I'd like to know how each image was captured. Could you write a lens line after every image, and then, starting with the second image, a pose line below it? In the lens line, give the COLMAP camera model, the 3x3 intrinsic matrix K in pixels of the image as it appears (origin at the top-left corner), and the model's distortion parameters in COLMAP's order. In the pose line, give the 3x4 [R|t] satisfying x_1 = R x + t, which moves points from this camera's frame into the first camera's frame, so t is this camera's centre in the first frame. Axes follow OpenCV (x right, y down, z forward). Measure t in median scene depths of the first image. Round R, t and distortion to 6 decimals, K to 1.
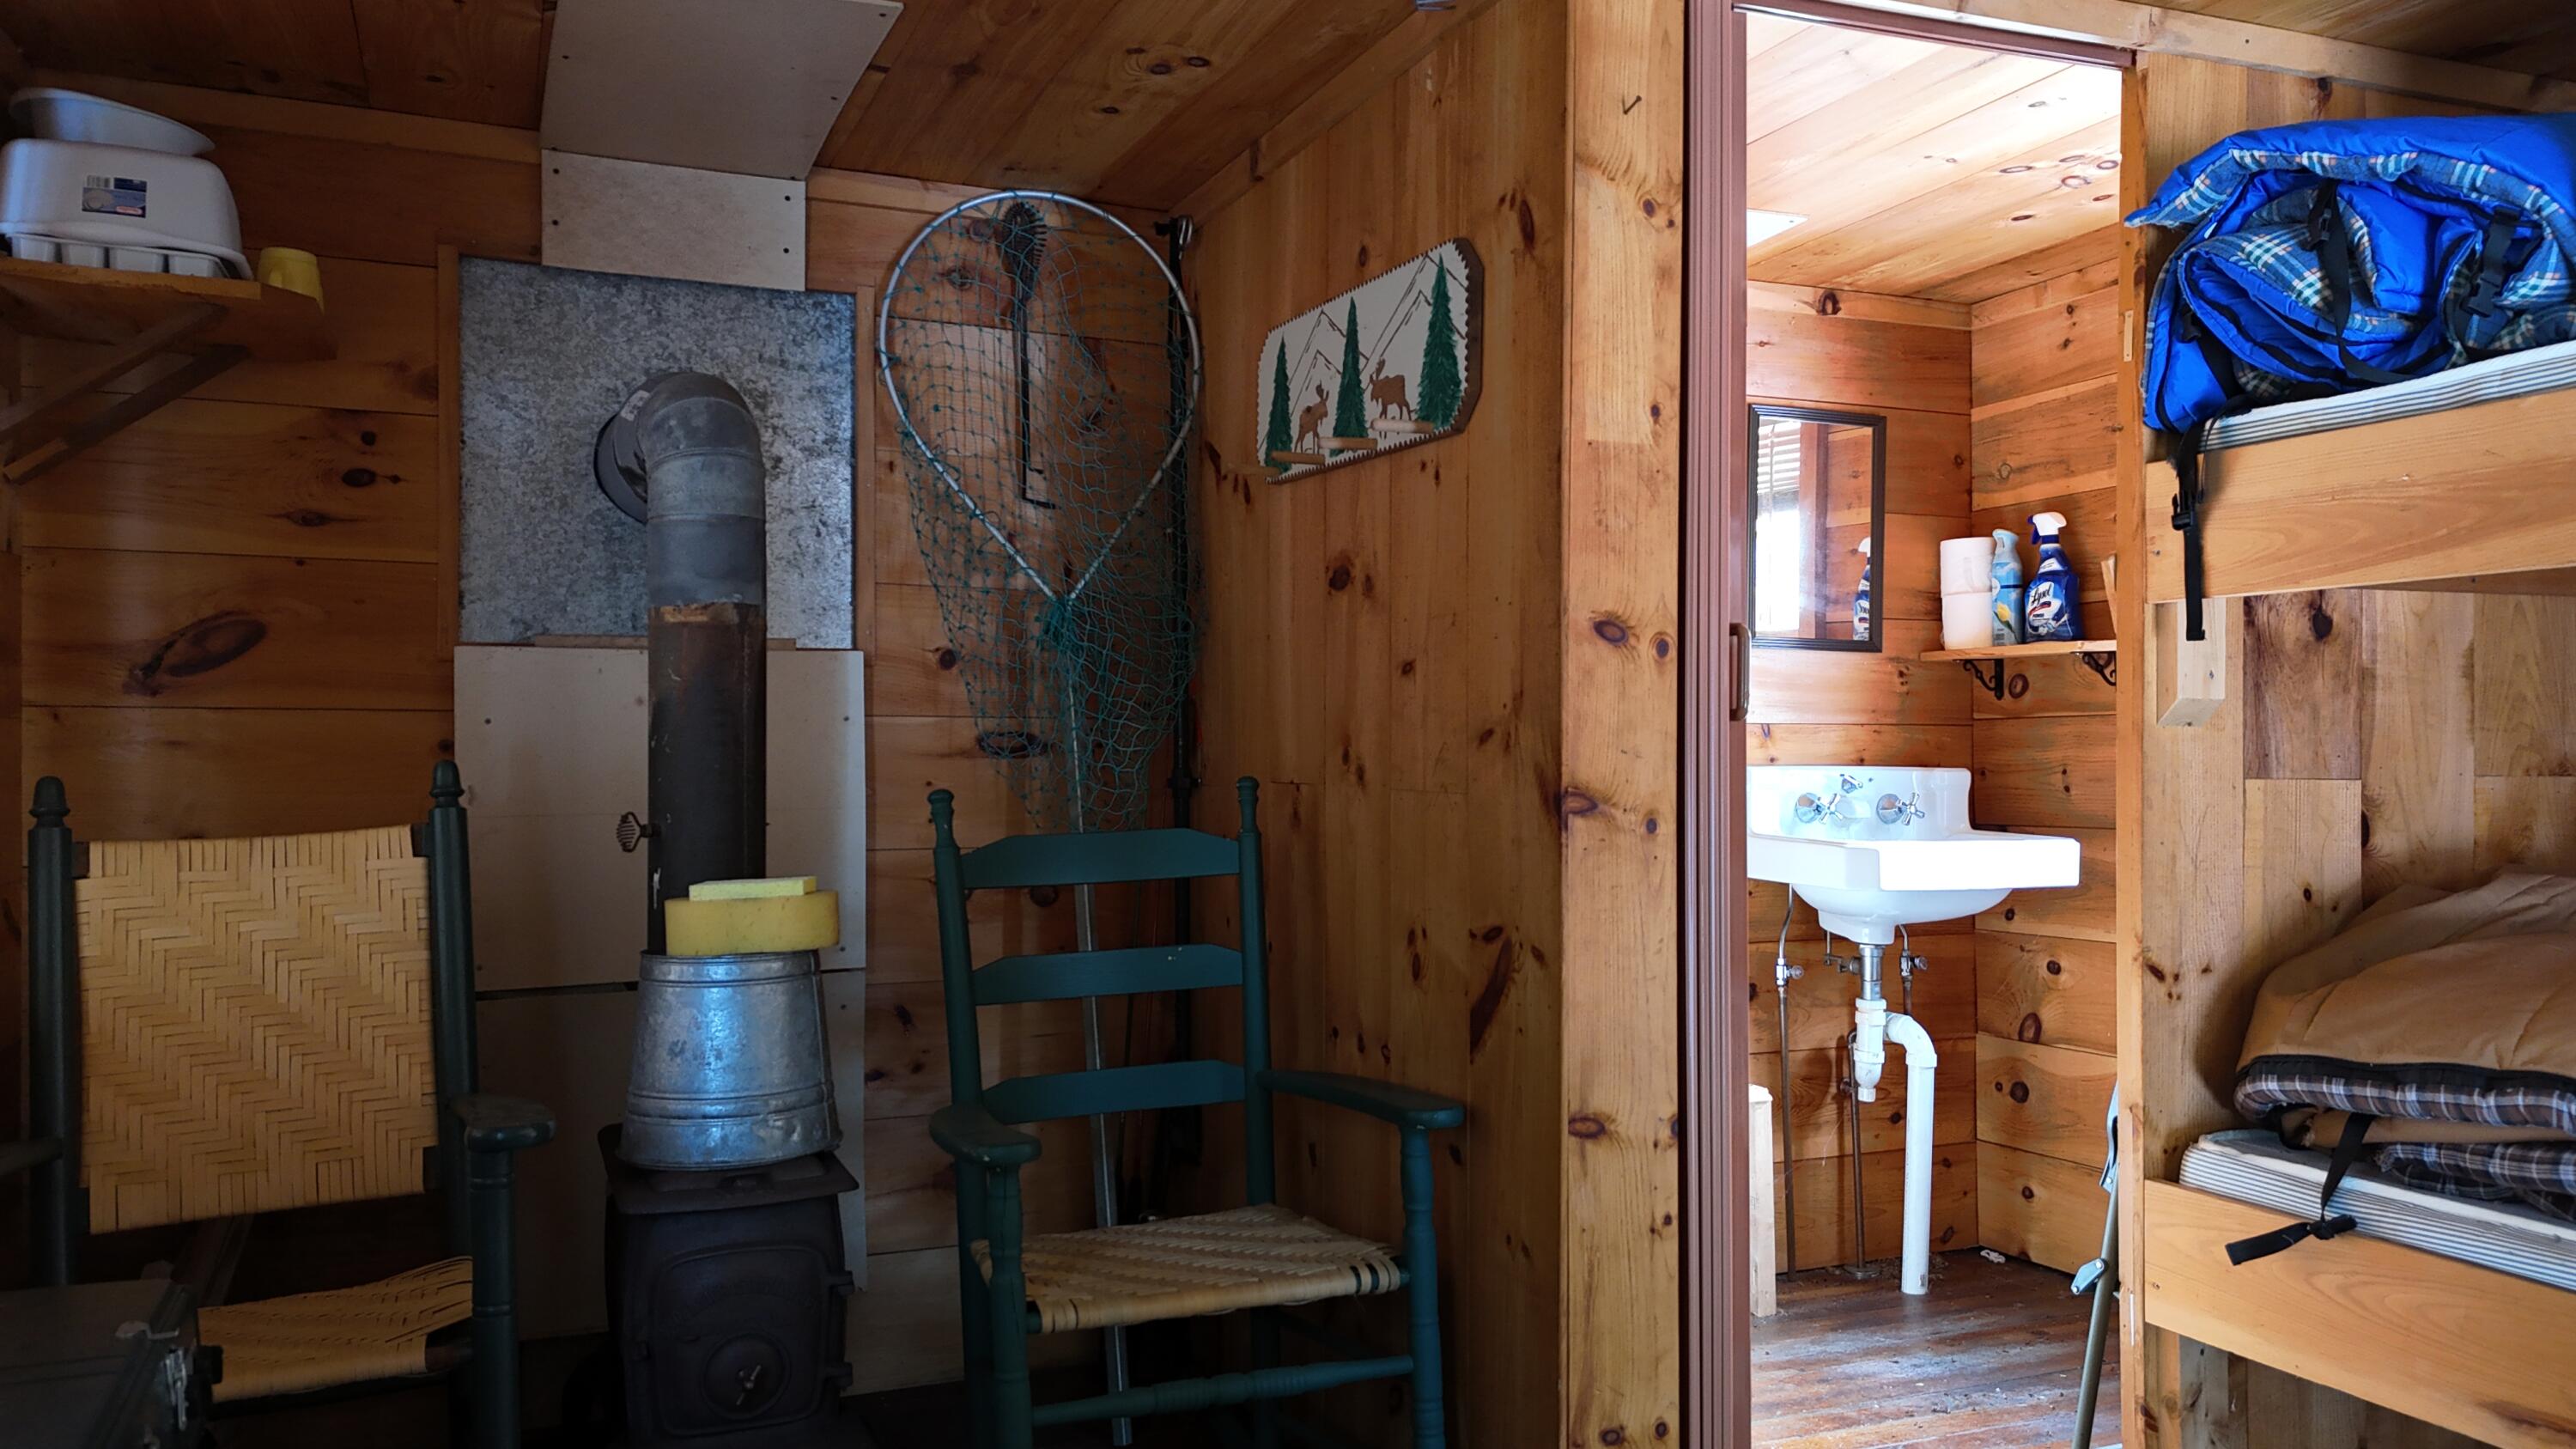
lens RADIAL K [[1891.0, 0, 1280.9], [0, 1891.0, 713.1], [0, 0, 1]] dist [0.054495, -0.049241]
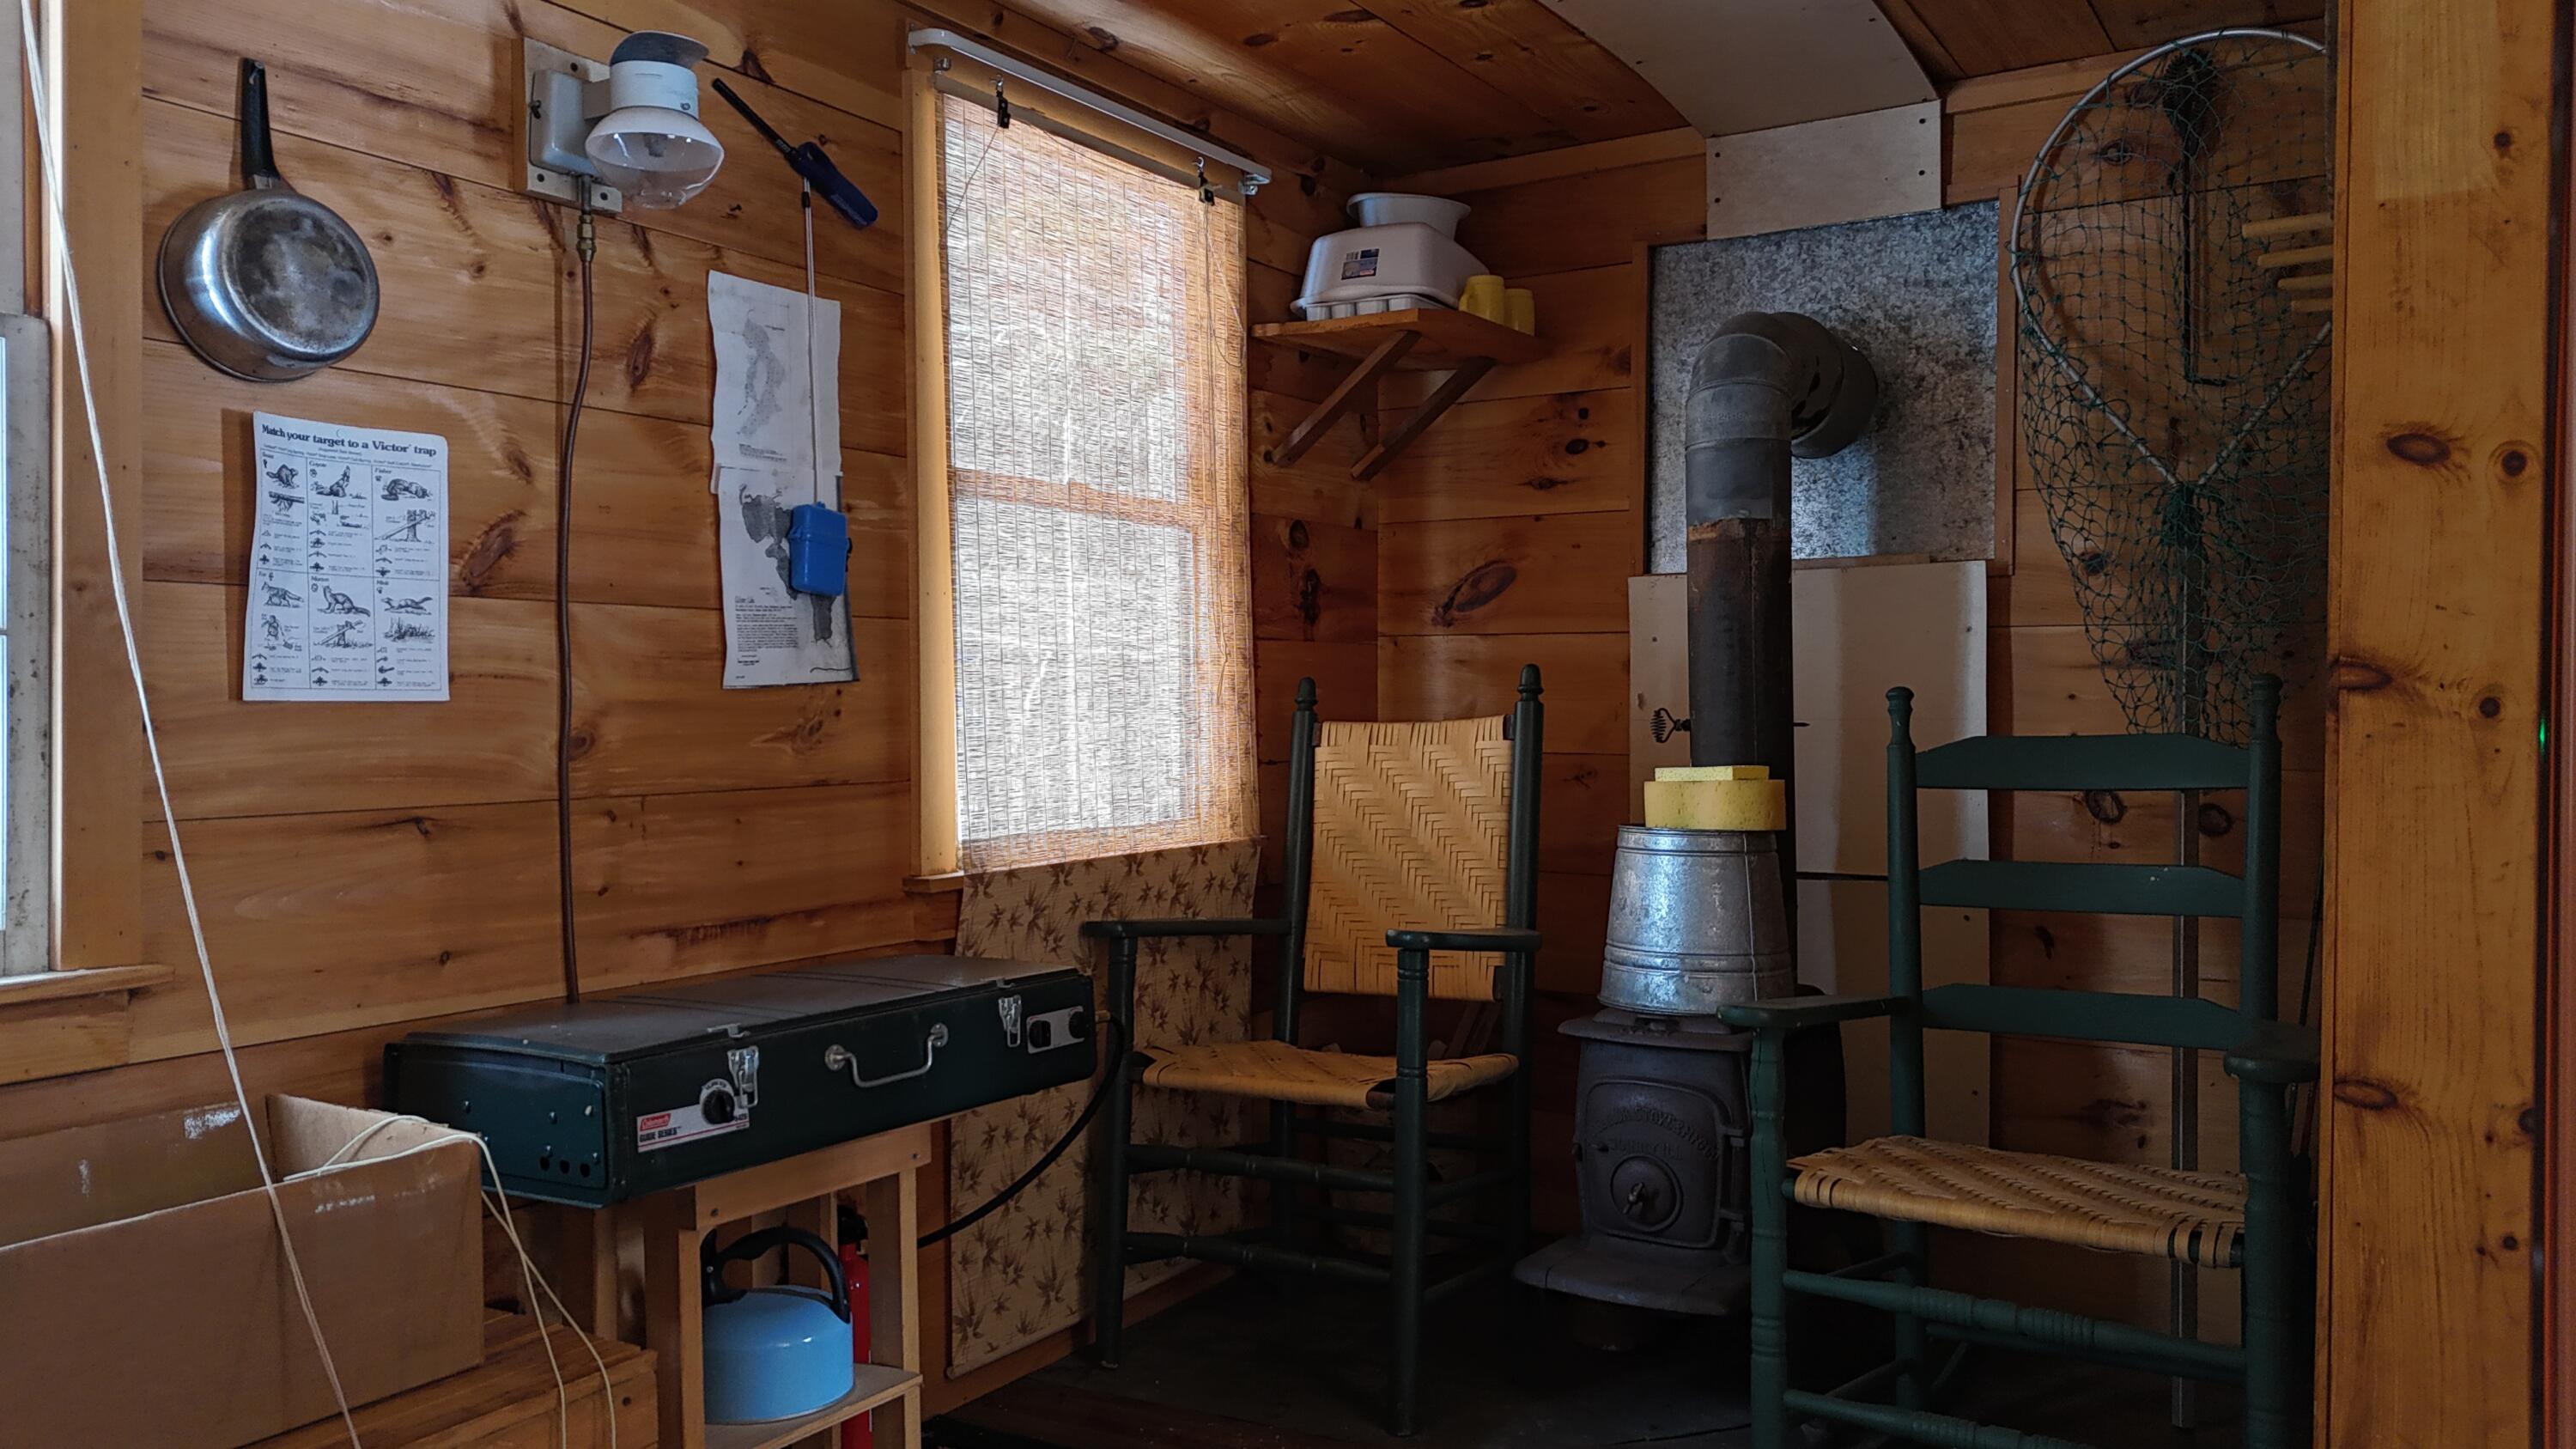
lens RADIAL K [[1891.0, 0, 1263.9], [0, 1891.0, 730.3], [0, 0, 1]] dist [0.054495, -0.049241]
pose [[0.547493, 0.008183, -0.836770, 0.513231], [0.004840, 0.999904, 0.012945, 0.052025], [0.836796, -0.011137, 0.547401, 0.178691]]
